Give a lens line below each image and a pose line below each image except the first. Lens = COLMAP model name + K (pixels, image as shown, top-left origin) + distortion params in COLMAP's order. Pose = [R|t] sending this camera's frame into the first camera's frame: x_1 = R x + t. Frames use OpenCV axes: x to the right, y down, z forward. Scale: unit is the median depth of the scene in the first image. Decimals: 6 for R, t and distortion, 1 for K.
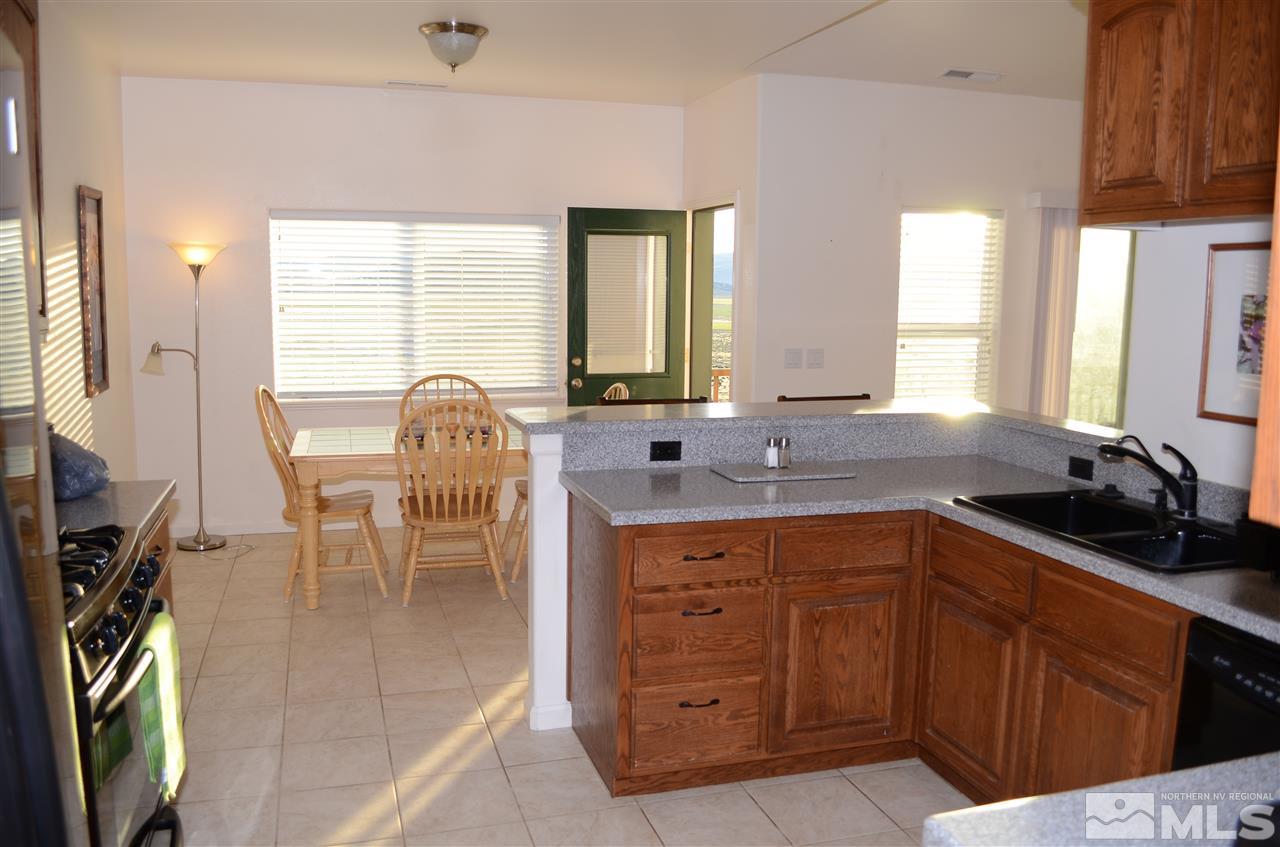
lens RADIAL K [[1012.1, 0, 638.2], [0, 1012.1, 424.0], [0, 0, 1]] dist [-0.080164, 0.007776]
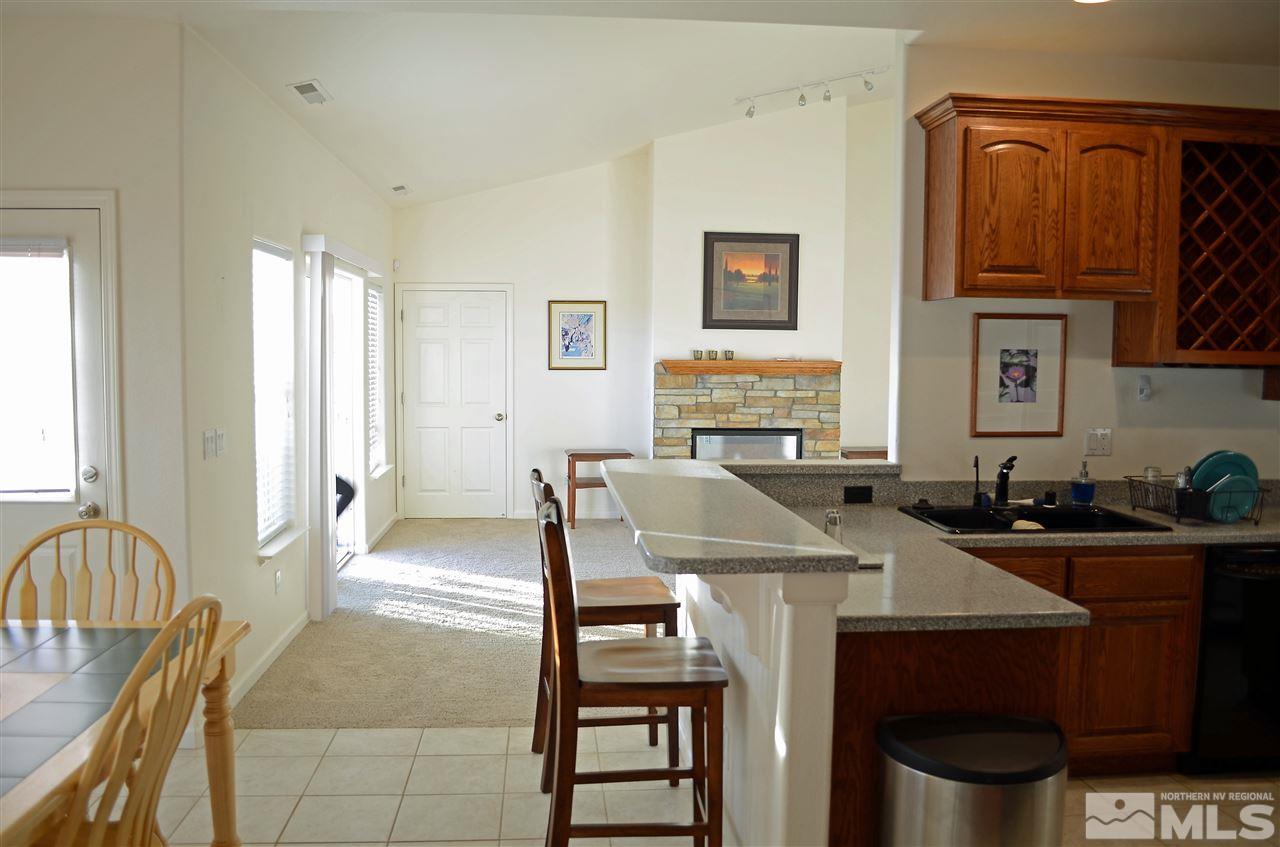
lens RADIAL K [[1012.1, 0, 629.3], [0, 1012.1, 418.1], [0, 0, 1]] dist [-0.080164, 0.007776]
pose [[0.211092, -0.075466, 0.974549, -0.993271], [0.124462, 0.990975, 0.049779, -0.179003], [-0.969510, 0.110787, 0.218579, 1.262969]]
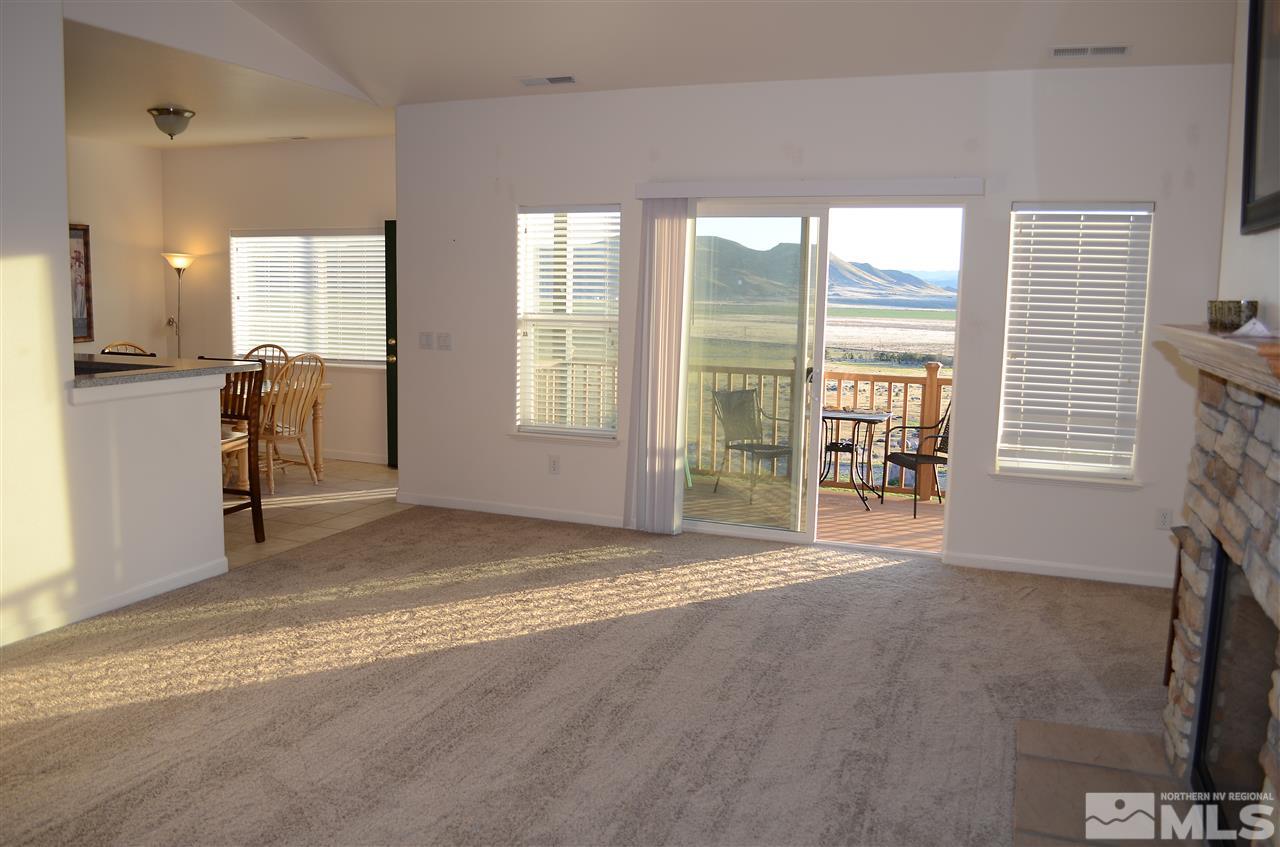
lens RADIAL K [[1012.1, 0, 639.7], [0, 1012.1, 422.6], [0, 0, 1]] dist [-0.080164, 0.007776]
pose [[0.789228, 0.083550, -0.608391, 1.048006], [-0.092513, 0.995571, 0.016710, -0.012219], [0.607092, 0.043096, 0.793462, 0.212037]]
